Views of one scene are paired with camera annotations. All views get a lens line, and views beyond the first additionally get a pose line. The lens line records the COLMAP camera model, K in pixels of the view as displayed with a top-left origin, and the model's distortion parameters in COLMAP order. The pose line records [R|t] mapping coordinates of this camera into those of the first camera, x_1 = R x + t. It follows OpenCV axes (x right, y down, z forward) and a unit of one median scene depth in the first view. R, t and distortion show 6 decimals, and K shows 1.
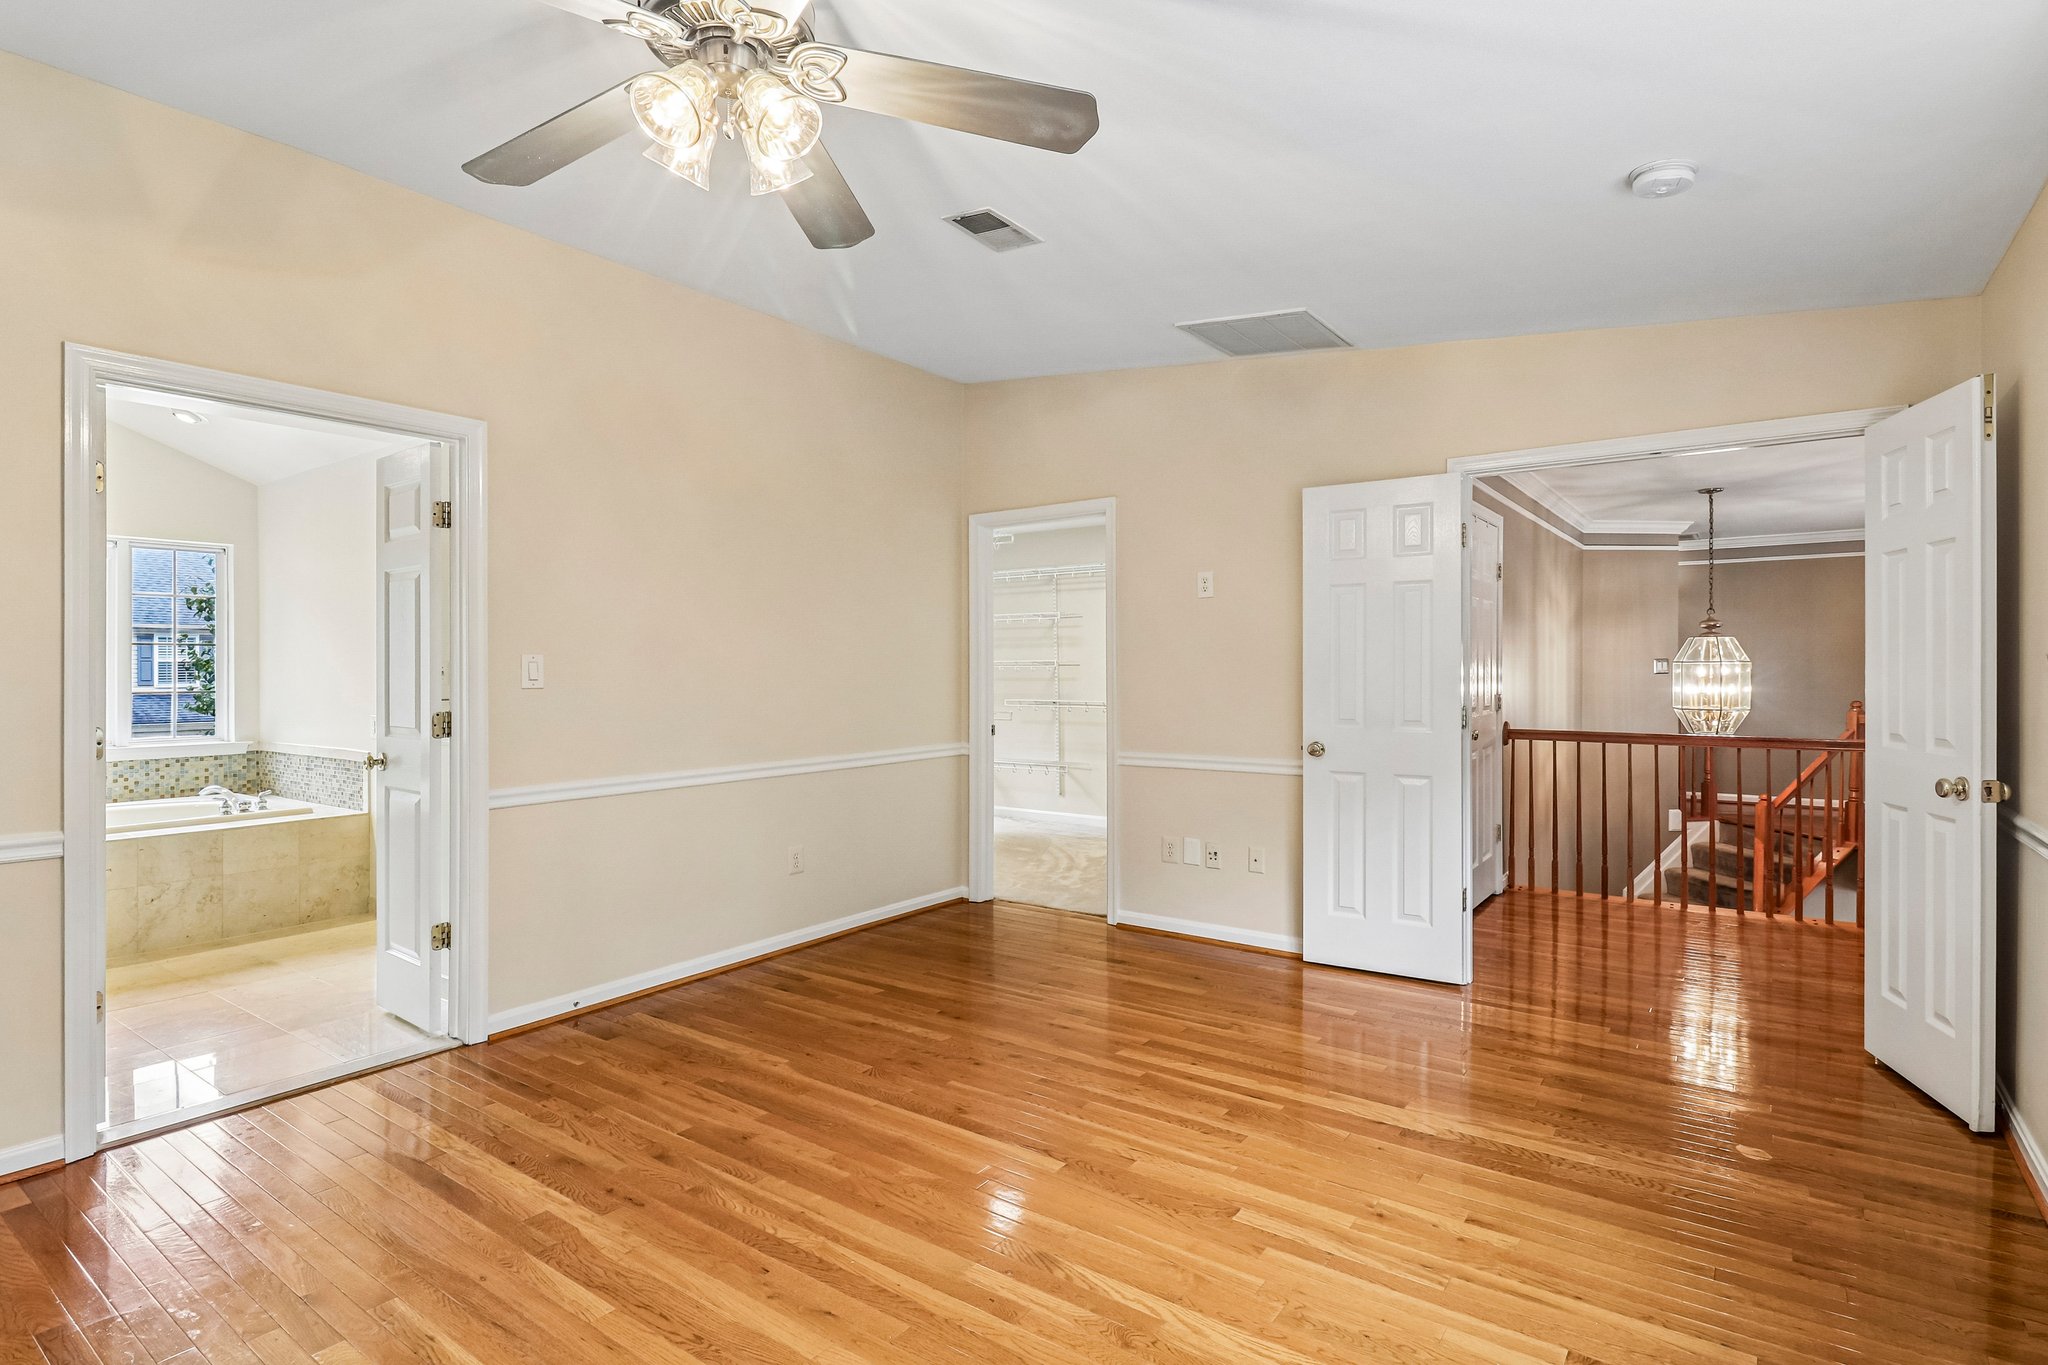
lens RADIAL K [[998.5, 0, 1011.0], [0, 998.5, 655.3], [0, 0, 1]] dist [0.020822, -0.016684]
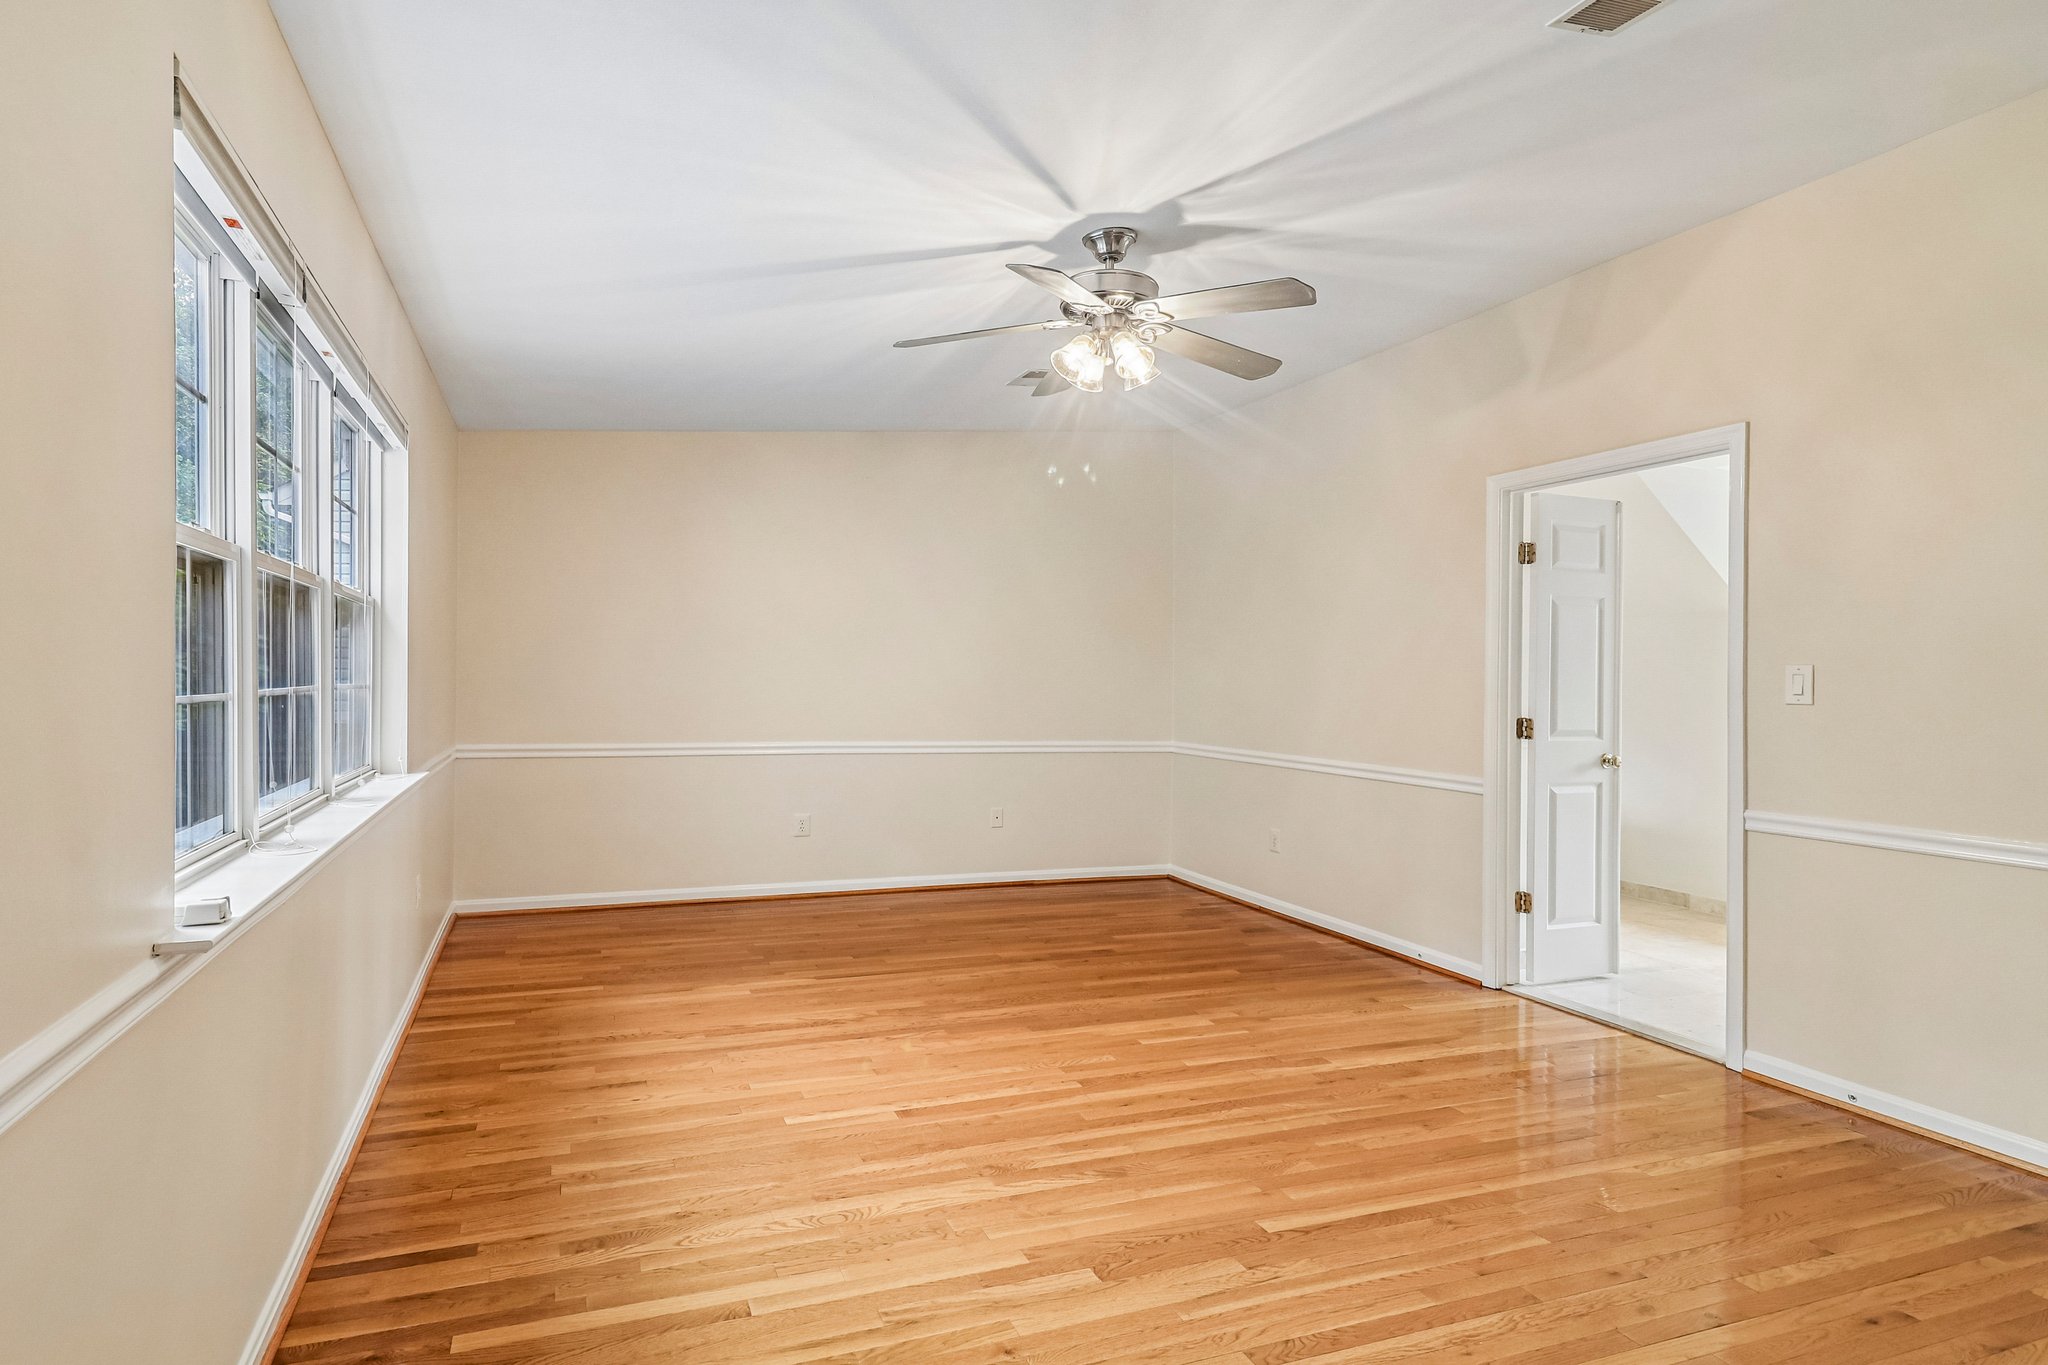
lens RADIAL K [[1106.7, 0, 1024.0], [0, 1106.7, 682.5], [0, 0, 1]] dist [-0.001755, -0.000418]
pose [[-0.510253, -0.004554, -0.860012, 1.000946], [-0.002712, 0.999990, -0.003686, 0.026540], [0.860020, 0.000451, -0.510260, 1.305569]]
